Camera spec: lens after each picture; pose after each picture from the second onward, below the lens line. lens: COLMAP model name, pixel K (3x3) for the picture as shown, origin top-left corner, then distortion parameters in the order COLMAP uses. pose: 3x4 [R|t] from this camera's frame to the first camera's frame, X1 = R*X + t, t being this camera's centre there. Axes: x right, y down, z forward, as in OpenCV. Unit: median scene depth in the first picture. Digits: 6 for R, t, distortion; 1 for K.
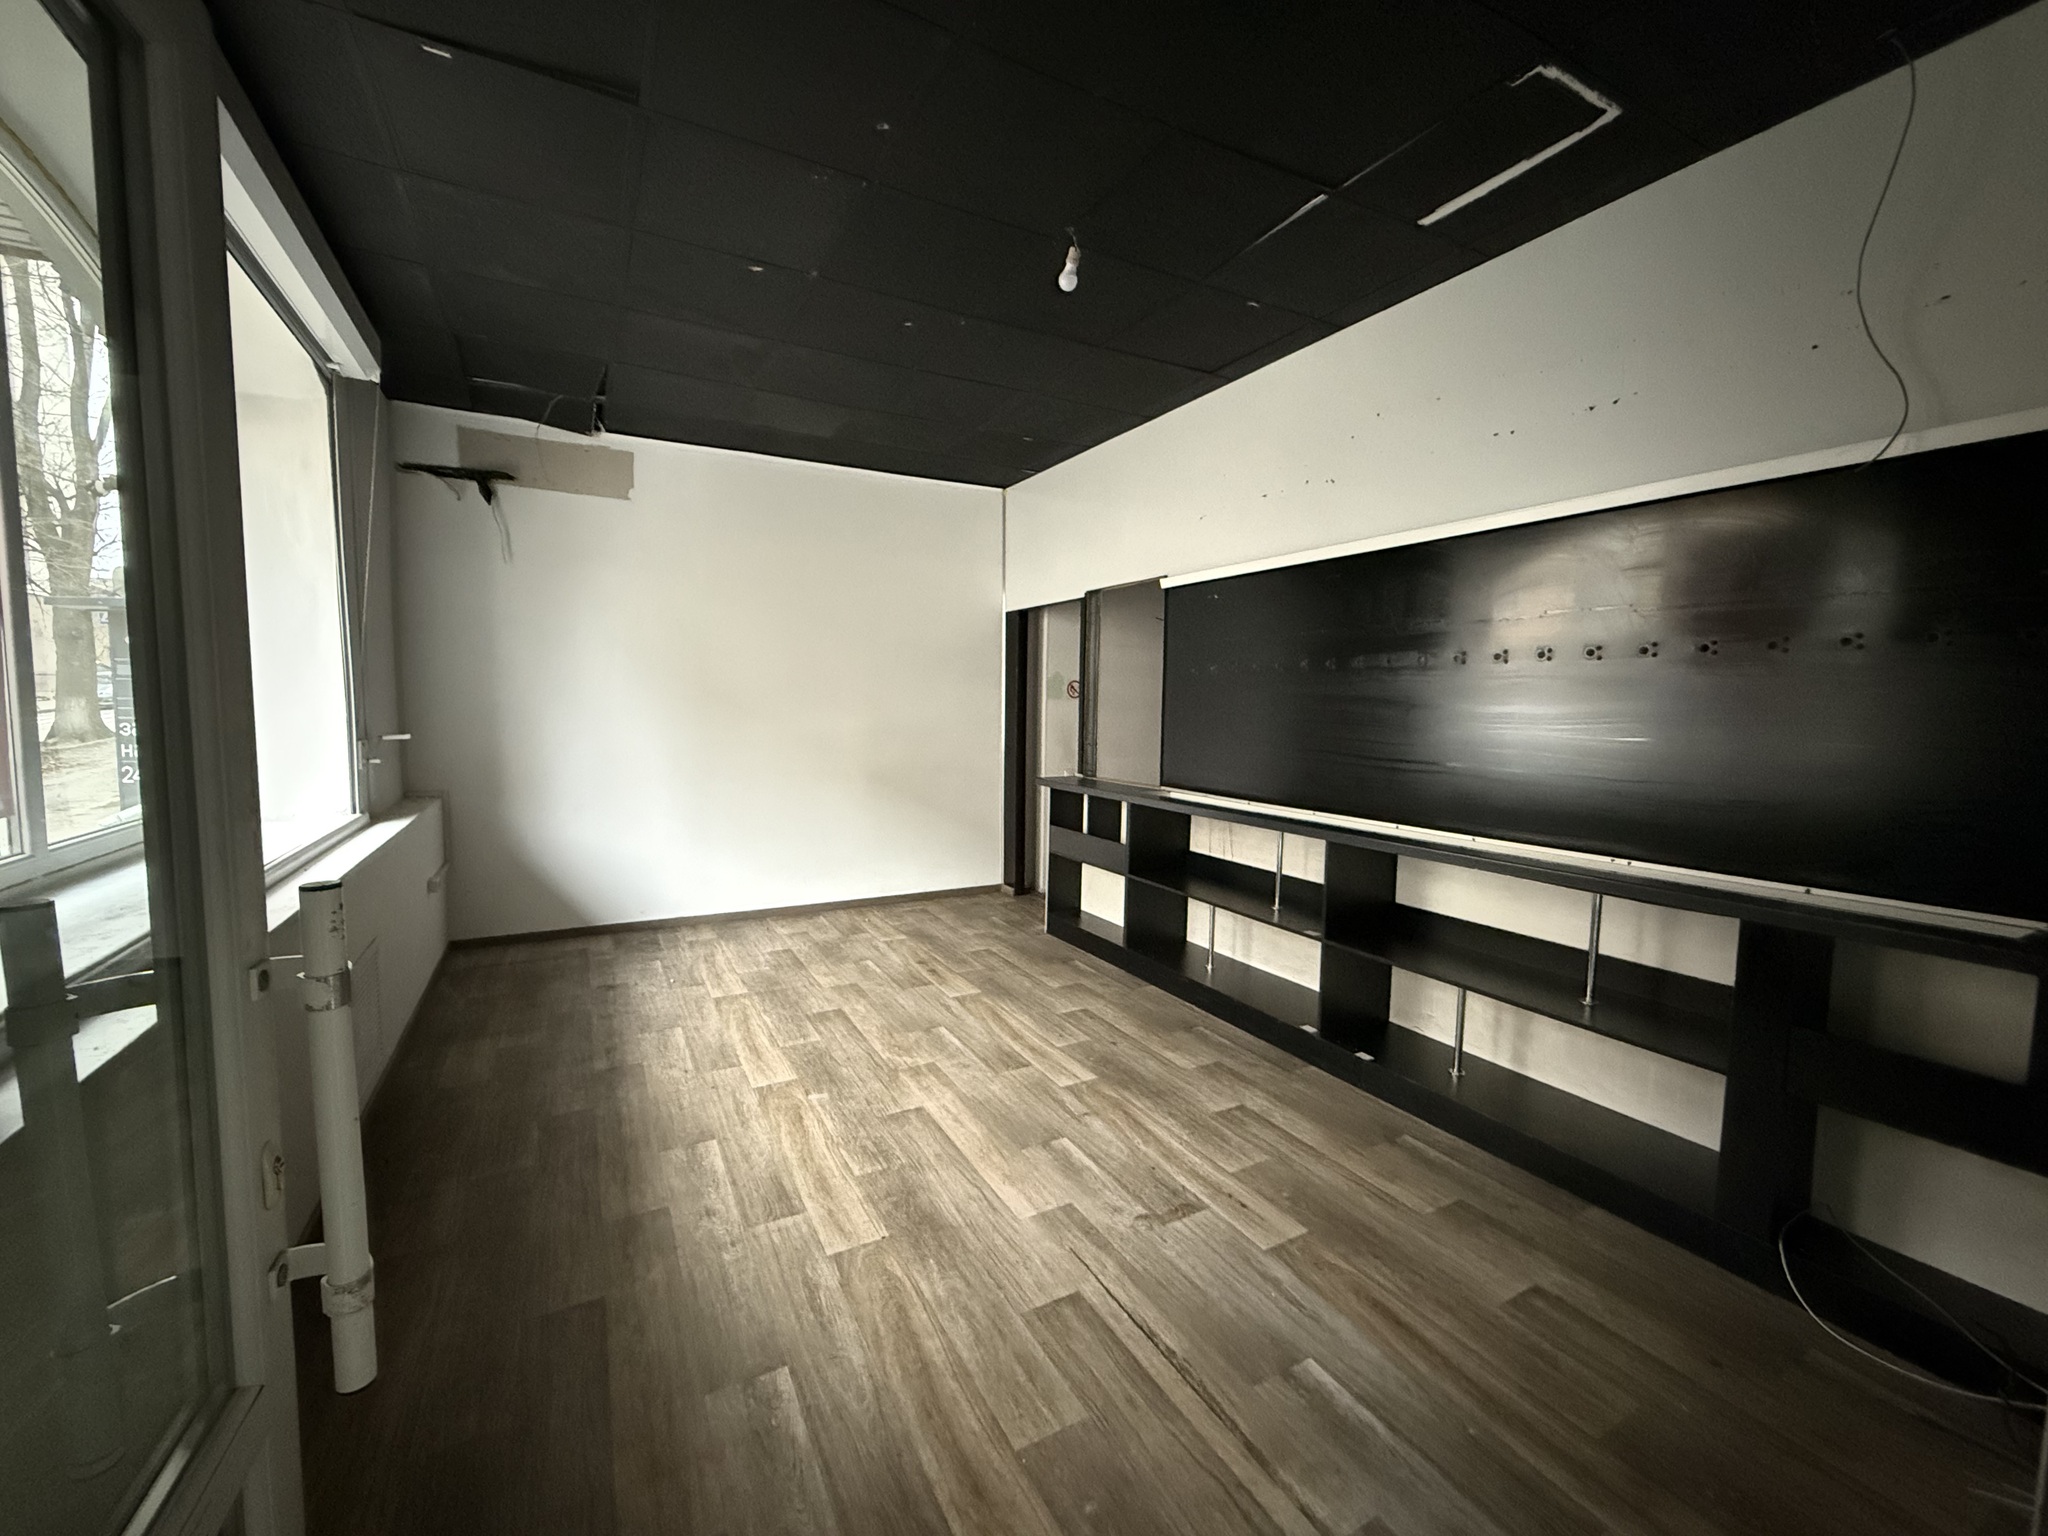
lens RADIAL K [[815.4, 0, 1016.7], [0, 815.4, 766.7], [0, 0, 1]] dist [-0.001561, 0.000124]
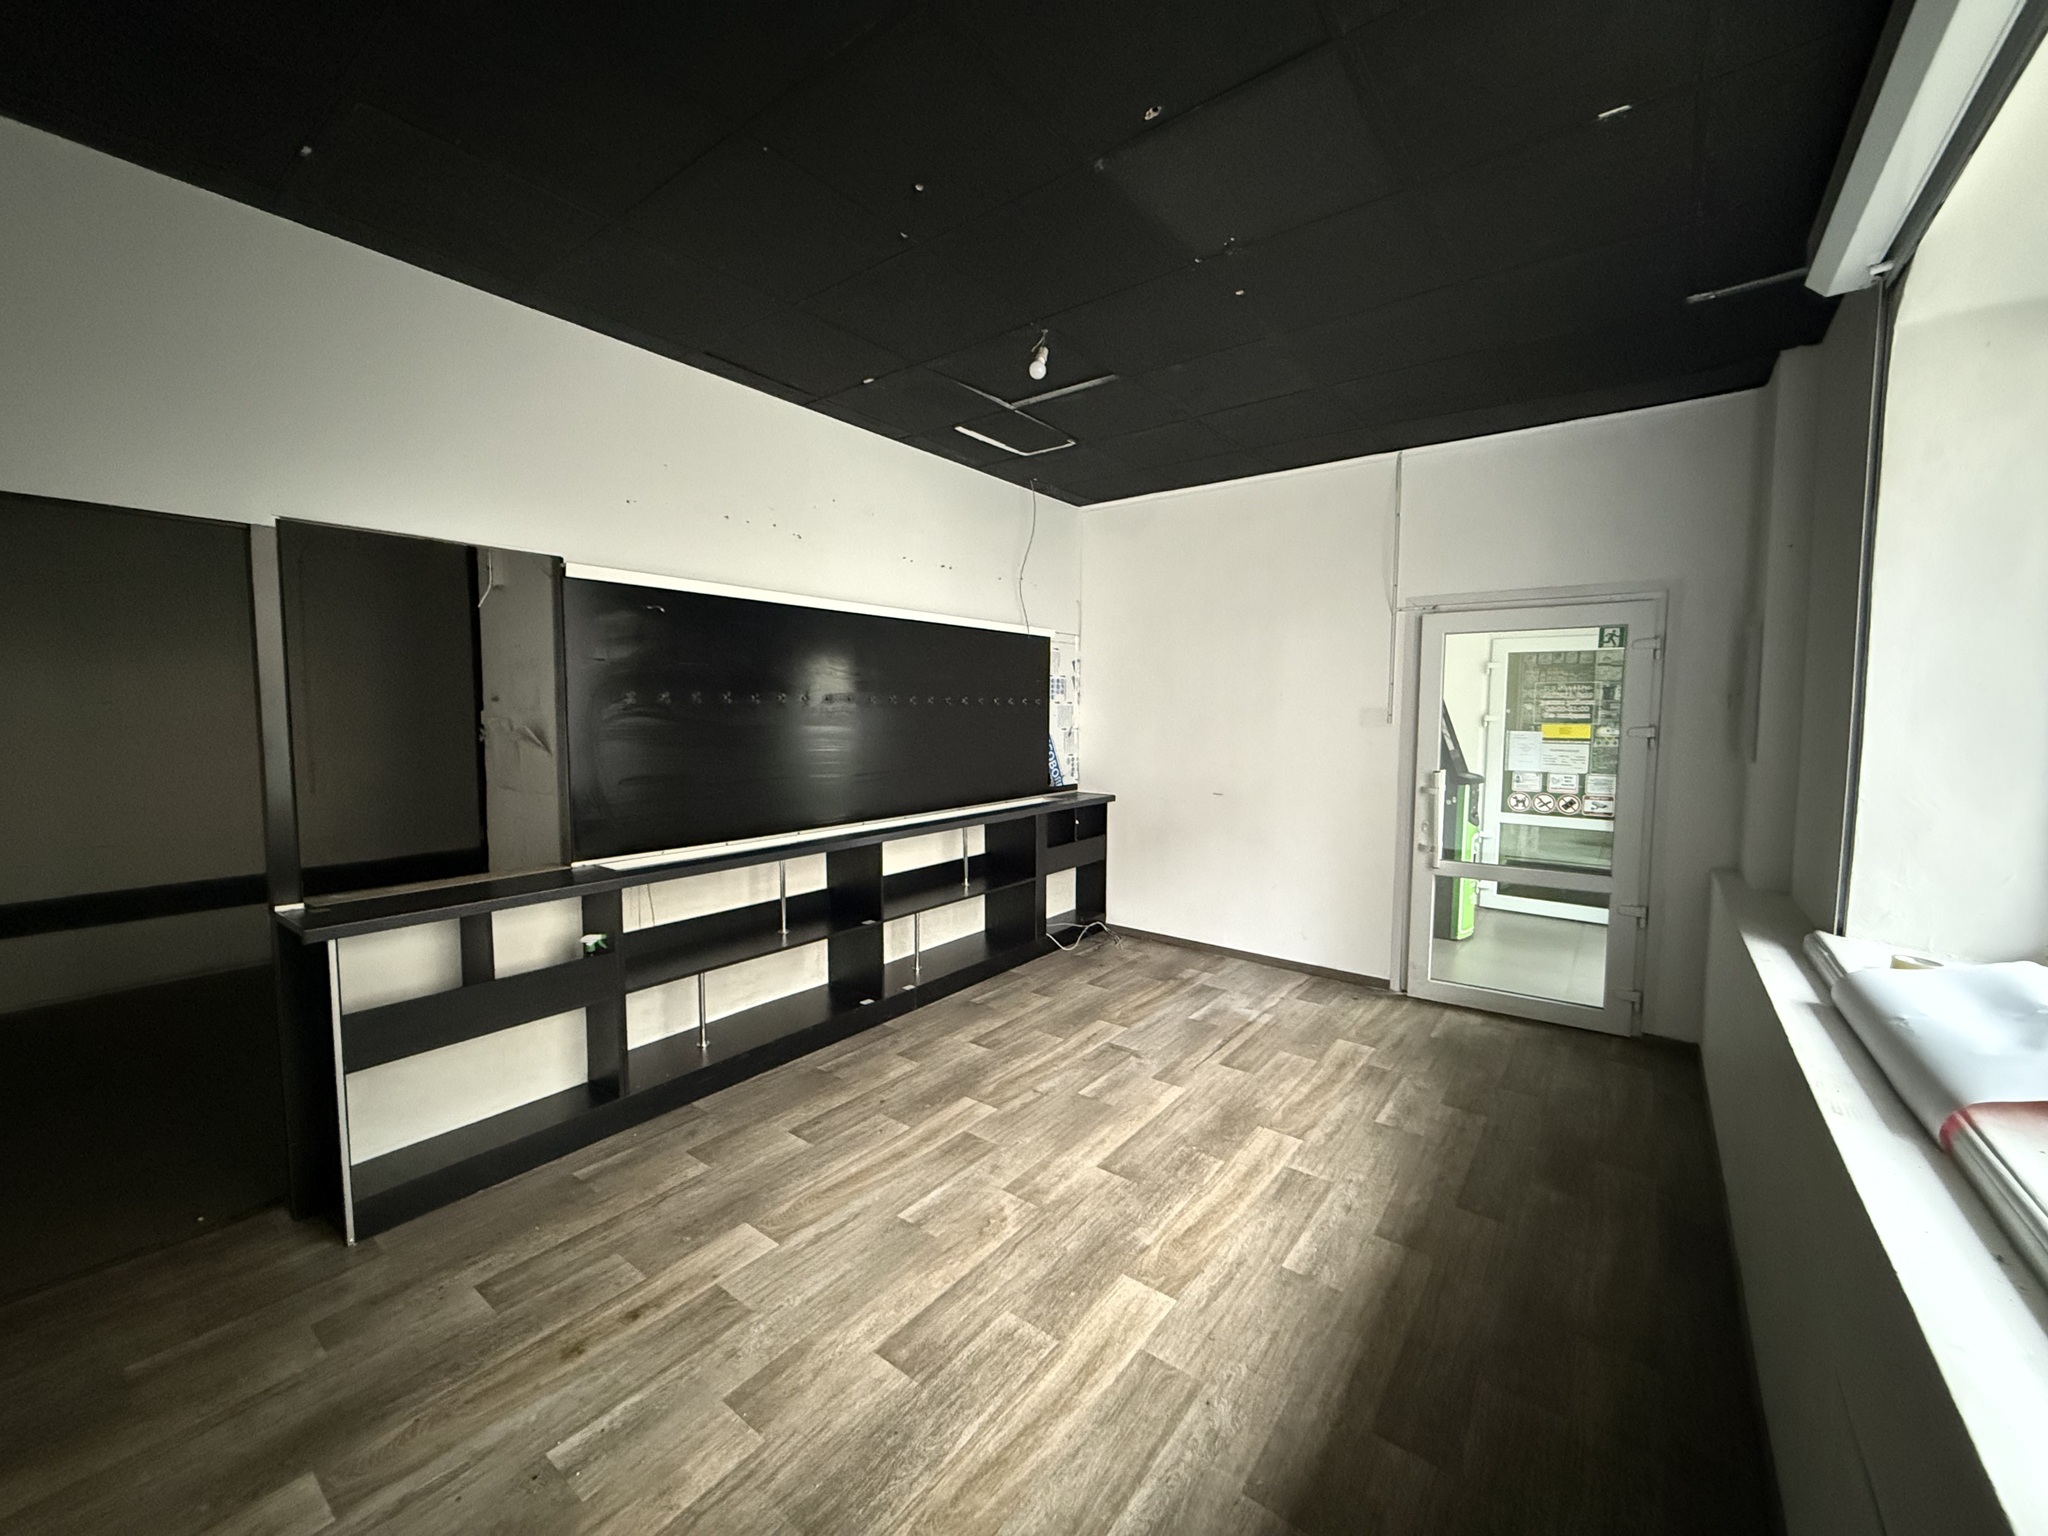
lens RADIAL K [[815.4, 0, 1013.7], [0, 815.4, 769.7], [0, 0, 1]] dist [-0.001561, 0.000124]
pose [[-0.409767, -0.086583, 0.908072, -0.858322], [0.061191, 0.990634, 0.122067, -0.166535], [-0.910135, 0.105585, -0.400631, 1.337036]]
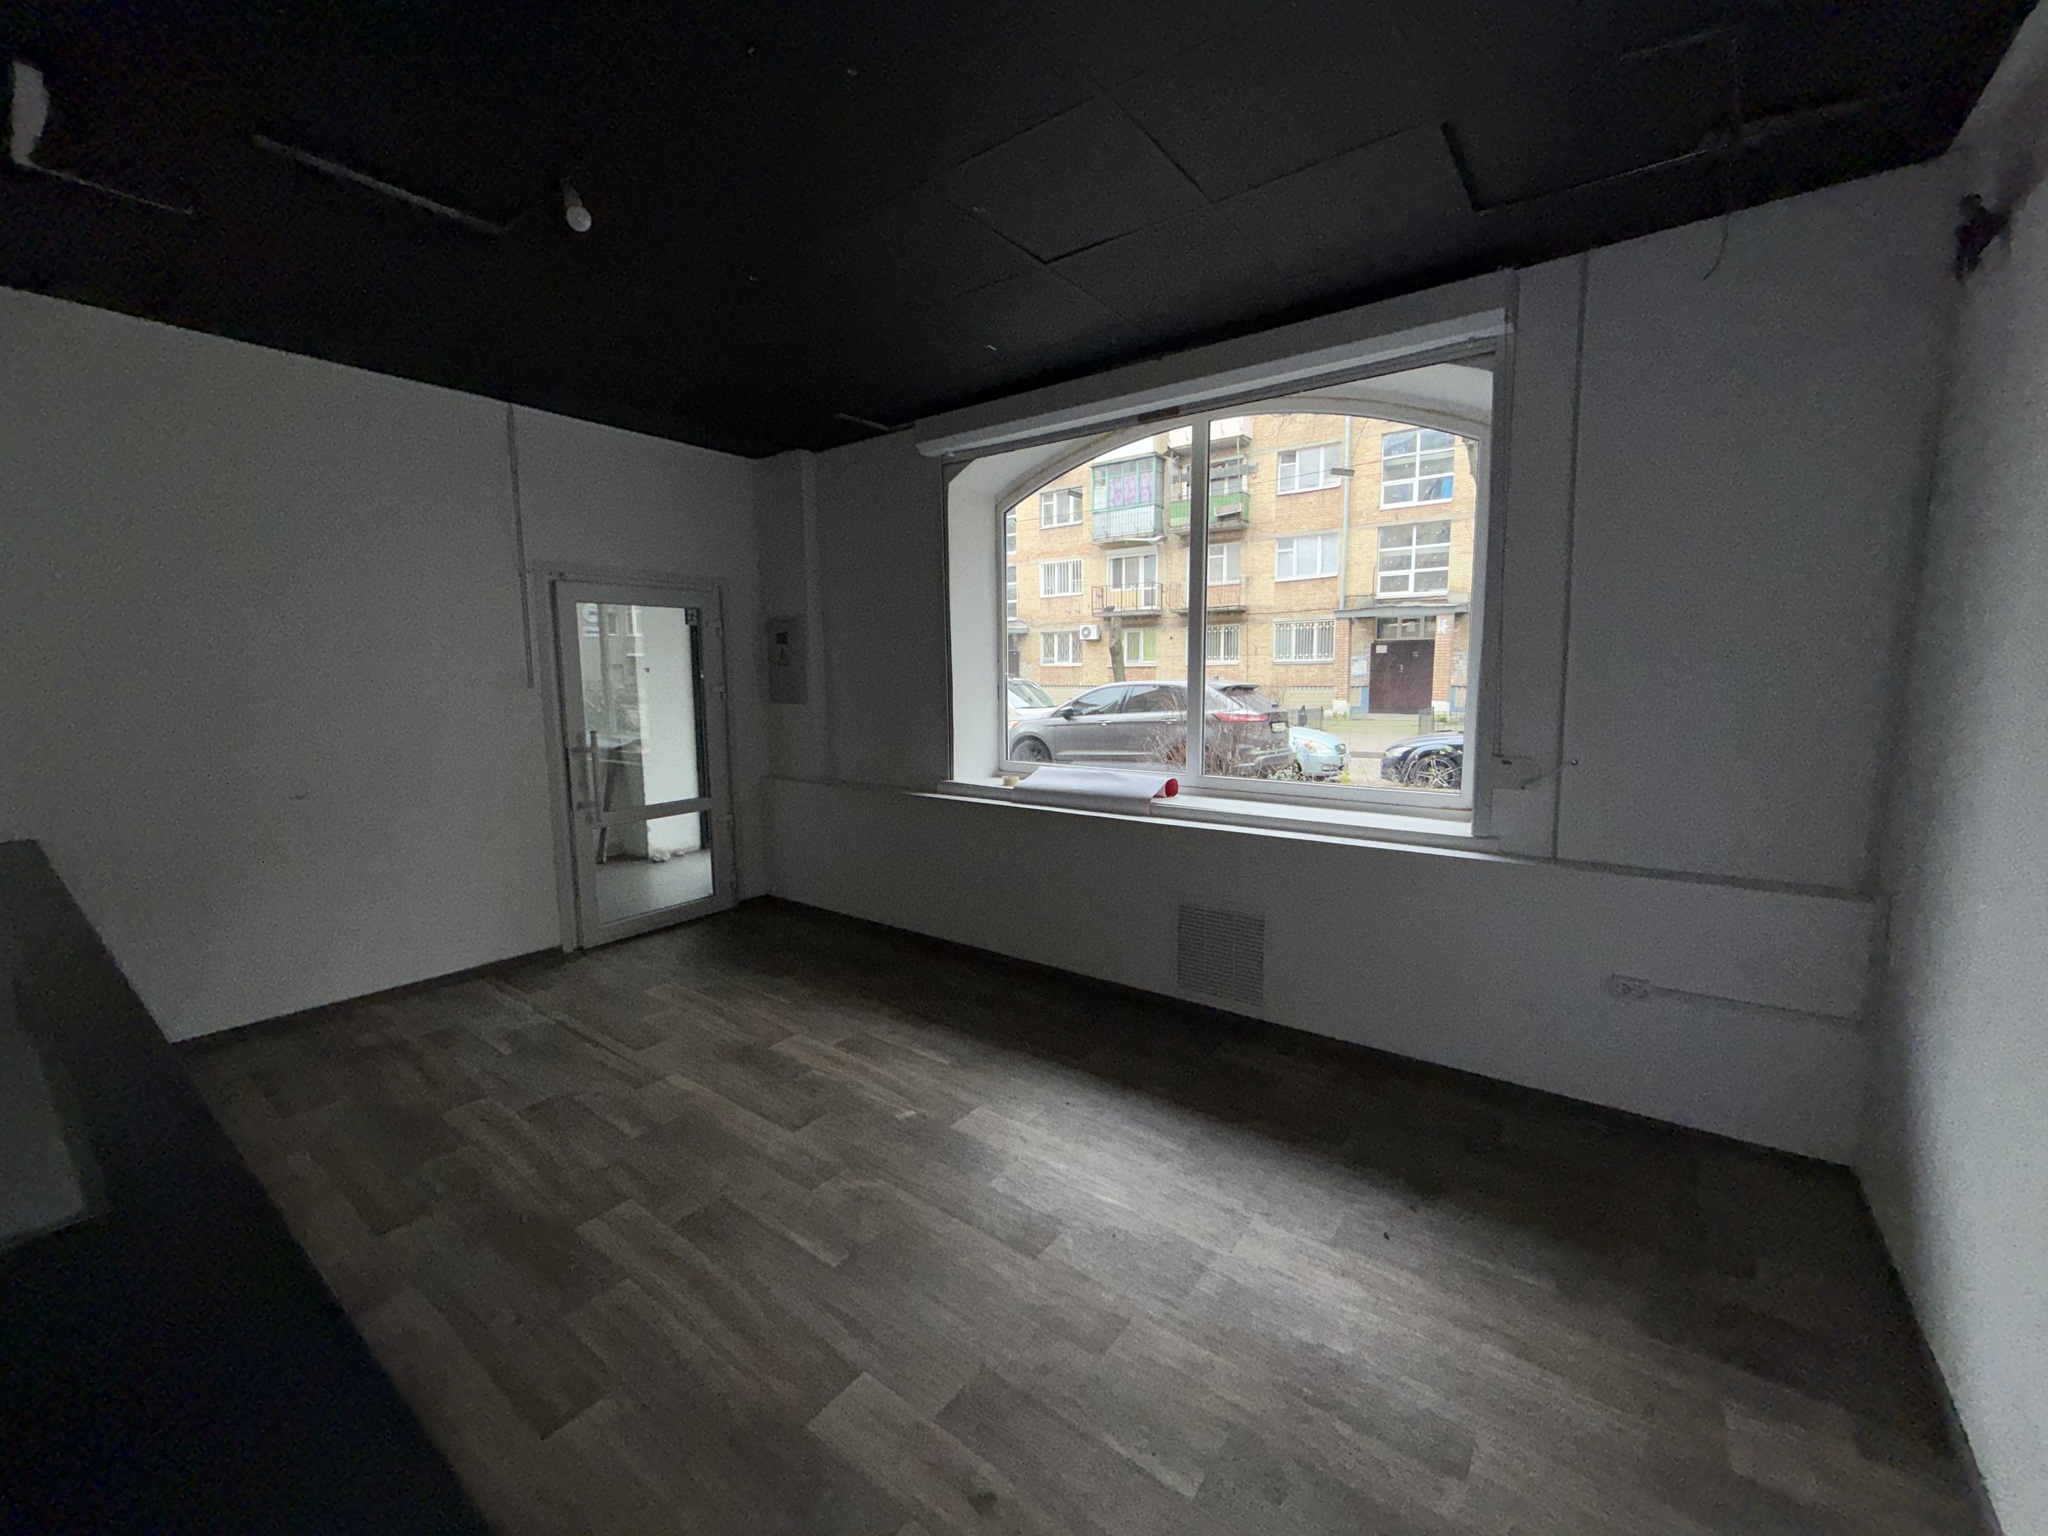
lens RADIAL K [[815.4, 0, 1025.3], [0, 815.4, 762.1], [0, 0, 1]] dist [-0.001561, 0.000124]
pose [[-0.904926, 0.039119, -0.423767, 0.026705], [-0.039906, 0.983579, 0.176011, -0.185903], [0.423694, 0.176188, -0.888505, 1.778052]]
